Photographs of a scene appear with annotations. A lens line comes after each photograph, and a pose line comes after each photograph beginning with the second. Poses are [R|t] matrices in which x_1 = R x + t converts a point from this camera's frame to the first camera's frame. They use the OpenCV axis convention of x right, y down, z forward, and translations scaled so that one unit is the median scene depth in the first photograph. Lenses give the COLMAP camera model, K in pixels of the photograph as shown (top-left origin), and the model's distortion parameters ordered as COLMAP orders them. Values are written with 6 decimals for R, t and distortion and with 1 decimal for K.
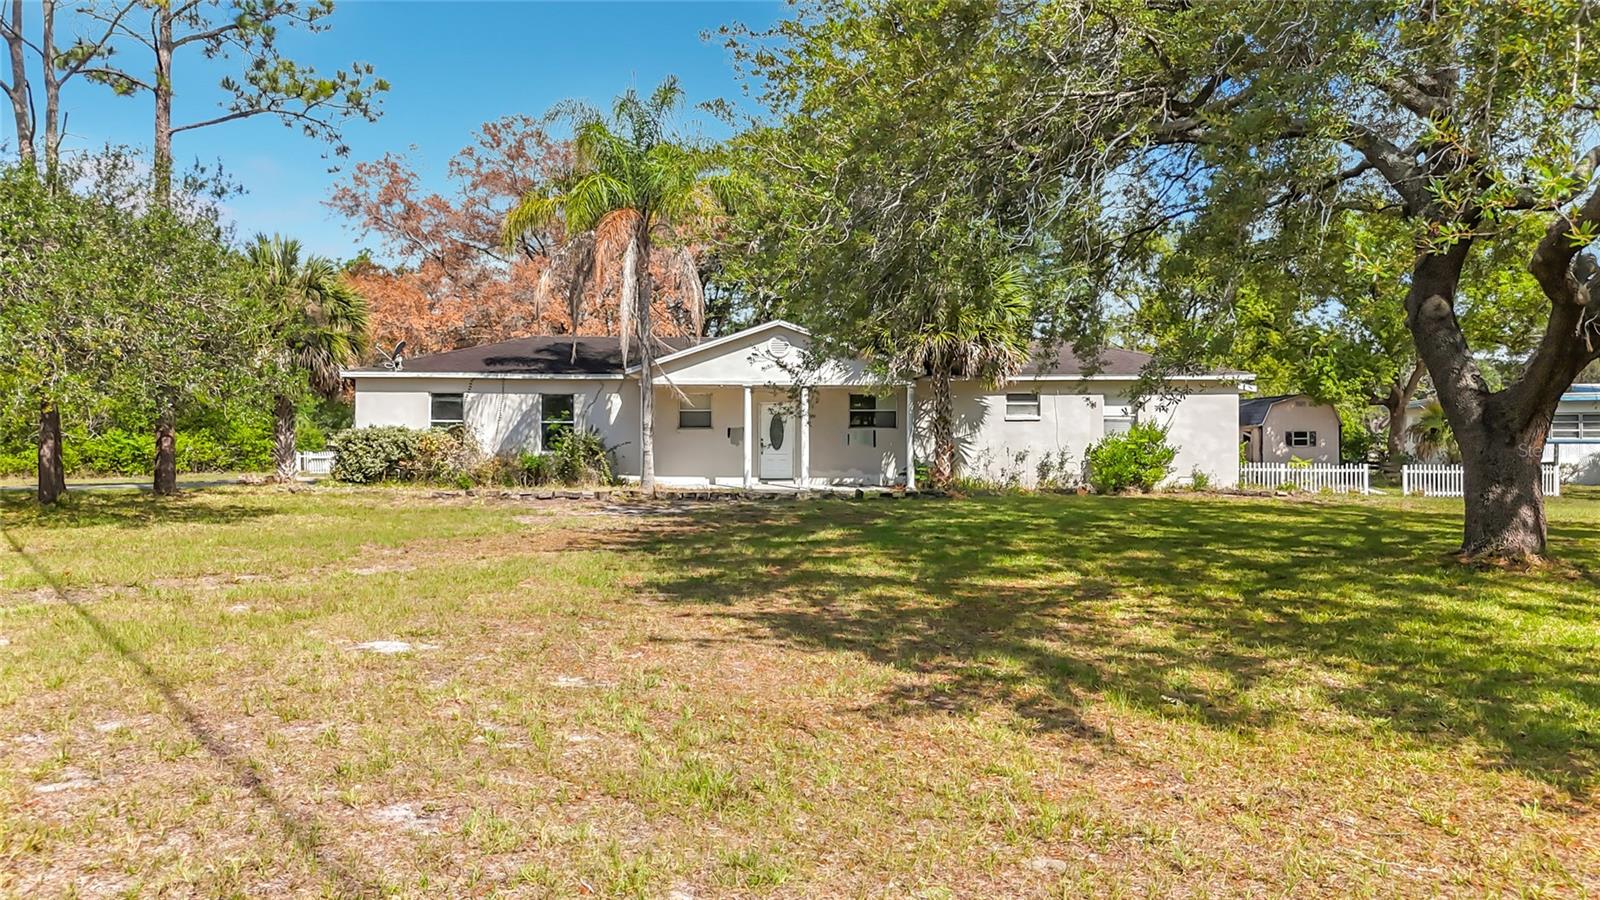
lens RADIAL K [[1198.8, 0, 801.5], [0, 1198.8, 446.8], [0, 0, 1]] dist [0.036216, -0.048051]
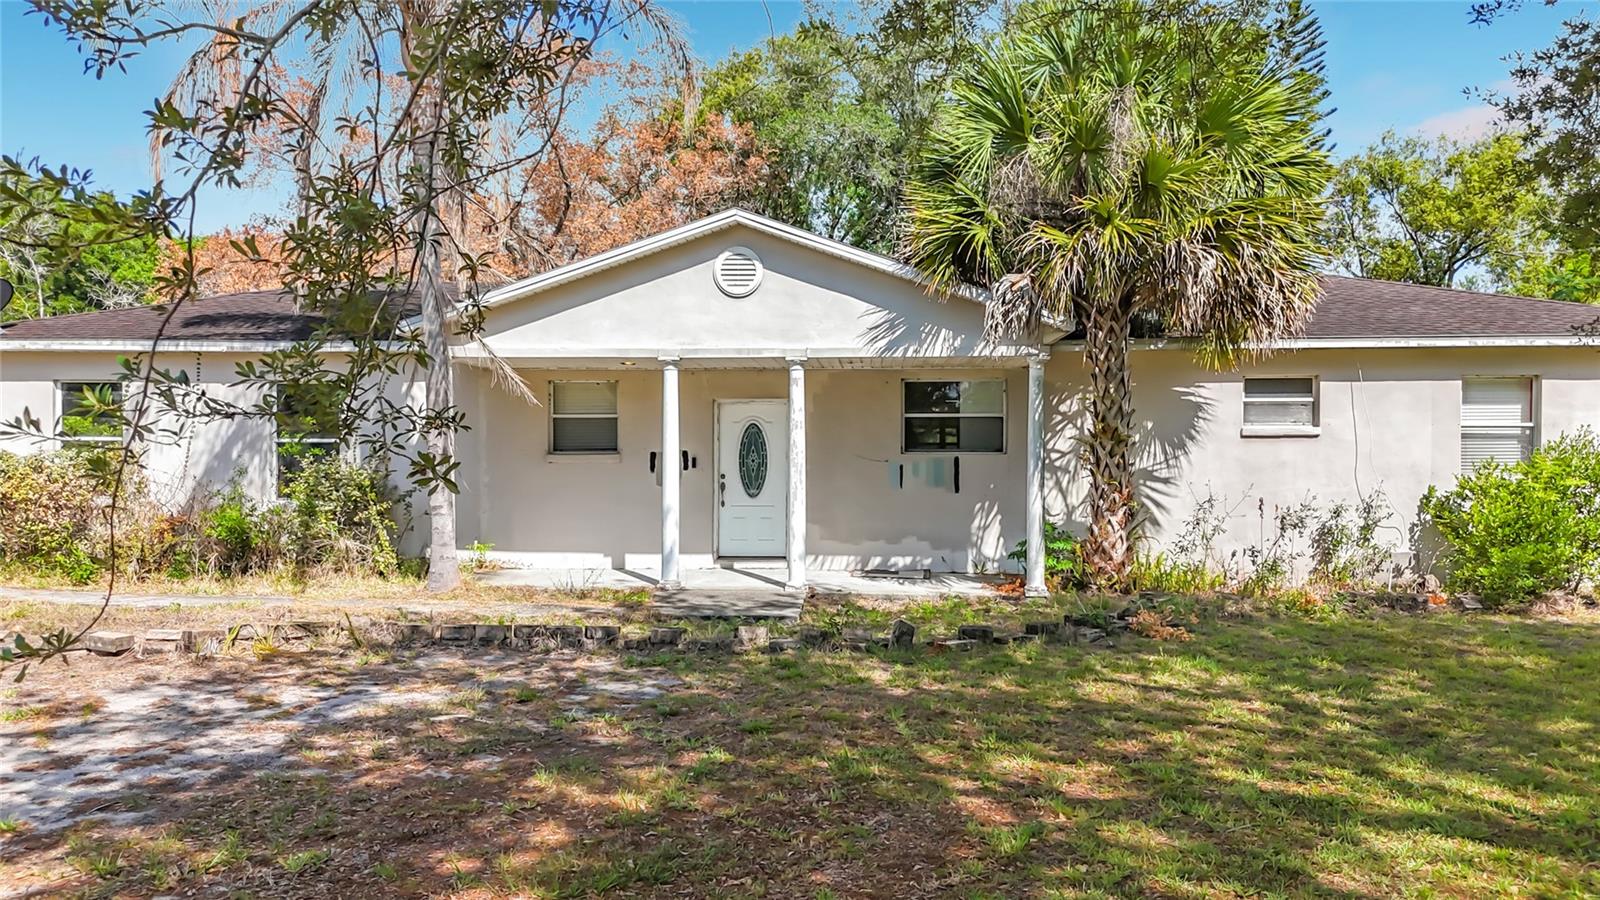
lens RADIAL K [[1198.8, 0, 793.5], [0, 1198.8, 481.4], [0, 0, 1]] dist [0.036216, -0.048051]
pose [[0.995484, 0.002432, -0.094898, 0.042708], [-0.000934, 0.999874, 0.015827, -0.011873], [0.094925, -0.015667, 0.995361, 0.535501]]
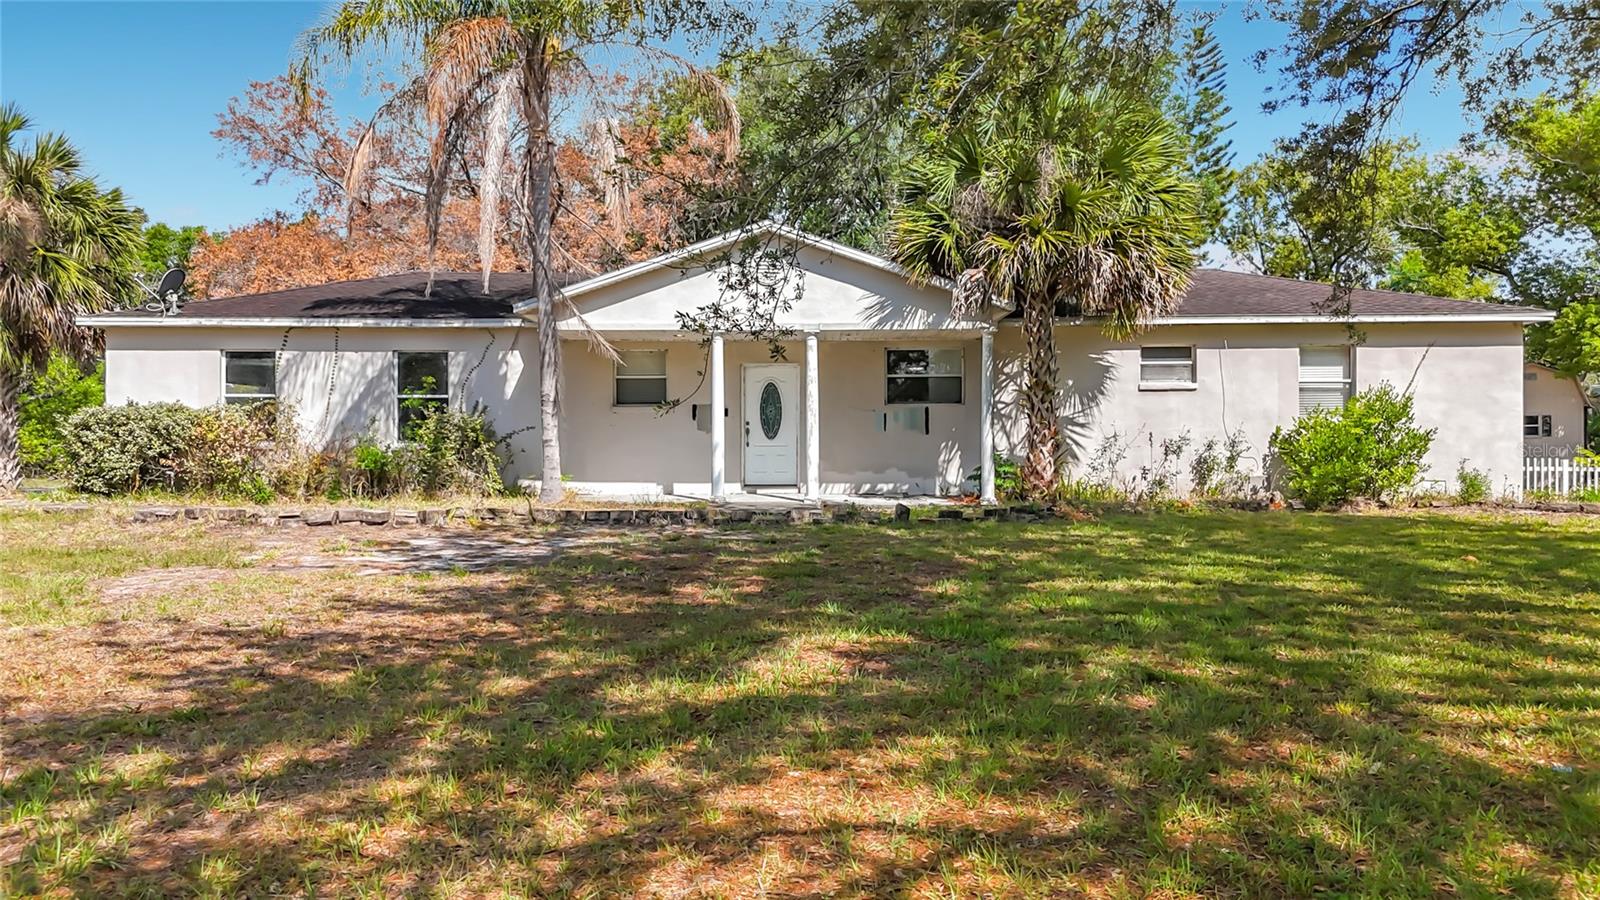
lens RADIAL K [[1198.8, 0, 790.2], [0, 1198.8, 452.5], [0, 0, 1]] dist [0.036216, -0.048051]
pose [[0.998891, -0.003944, -0.046910, 0.019428], [0.004015, 0.999991, 0.001428, 0.008991], [0.046904, -0.001615, 0.998898, 0.383026]]
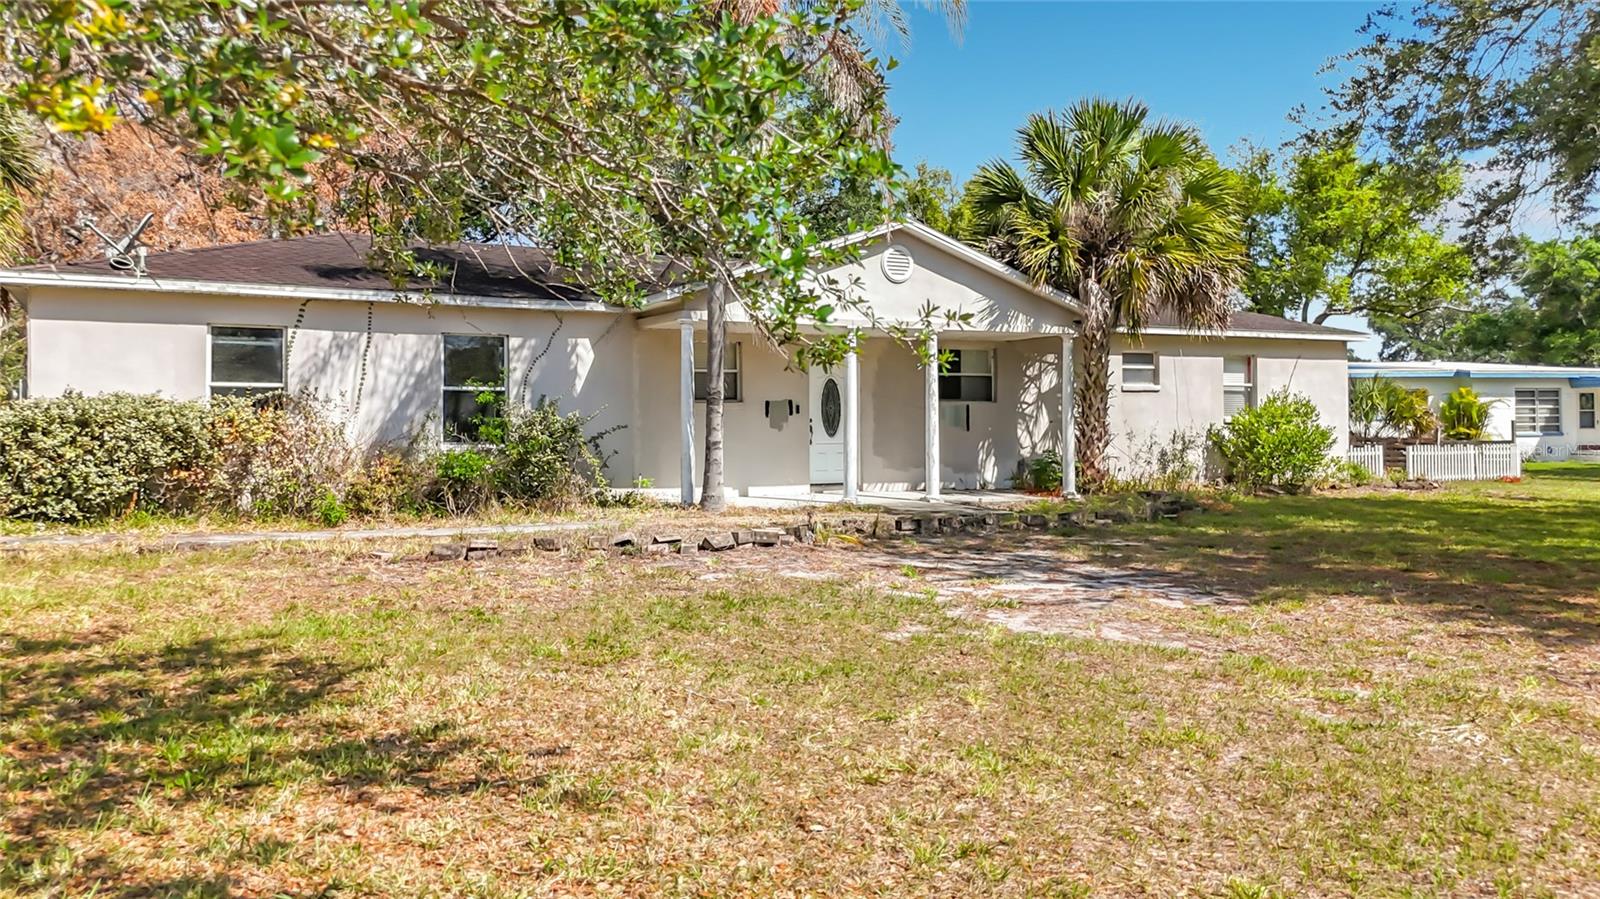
lens RADIAL K [[1198.8, 0, 796.1], [0, 1198.8, 449.3], [0, 0, 1]] dist [0.036216, -0.048051]
pose [[0.901190, -0.013937, 0.433199, -0.310221], [0.006229, 0.999796, 0.019207, -0.003471], [-0.433379, -0.014611, 0.901093, 0.470143]]
